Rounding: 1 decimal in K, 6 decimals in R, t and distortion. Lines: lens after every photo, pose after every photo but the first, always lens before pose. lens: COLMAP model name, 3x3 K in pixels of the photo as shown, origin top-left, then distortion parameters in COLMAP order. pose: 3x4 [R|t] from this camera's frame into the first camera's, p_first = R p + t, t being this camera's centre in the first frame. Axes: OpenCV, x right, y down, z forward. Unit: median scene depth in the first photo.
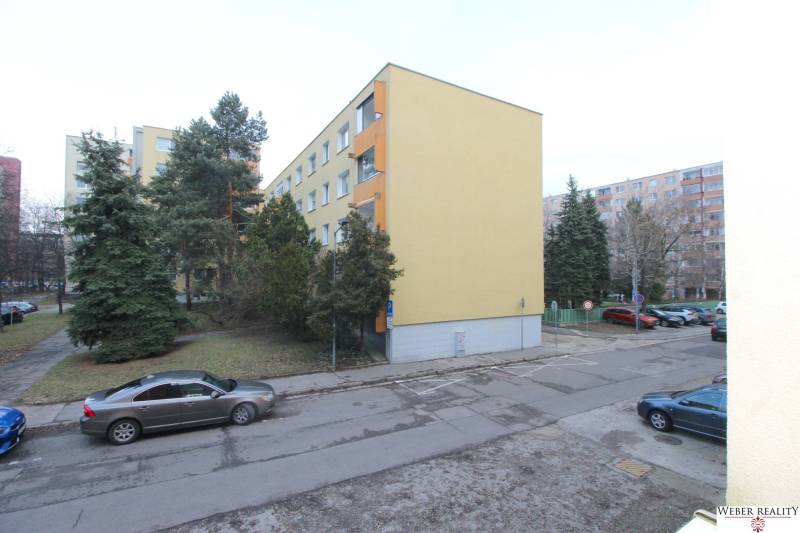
lens RADIAL K [[373.4, 0, 402.7], [0, 373.4, 269.7], [0, 0, 1]] dist [-0.003724, -0.006024]
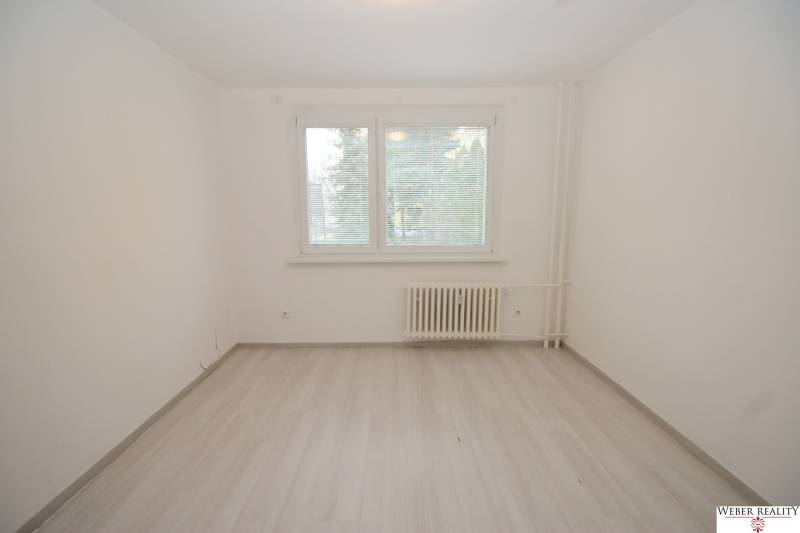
lens RADIAL K [[407.6, 0, 403.4], [0, 407.6, 274.8], [0, 0, 1]] dist [-0.005042, -0.000122]
pose [[0.863369, 0.065967, -0.500243, 0.154496], [0.015988, 0.987343, 0.157794, 0.004551], [0.504320, -0.144232, 0.851386, -0.242342]]
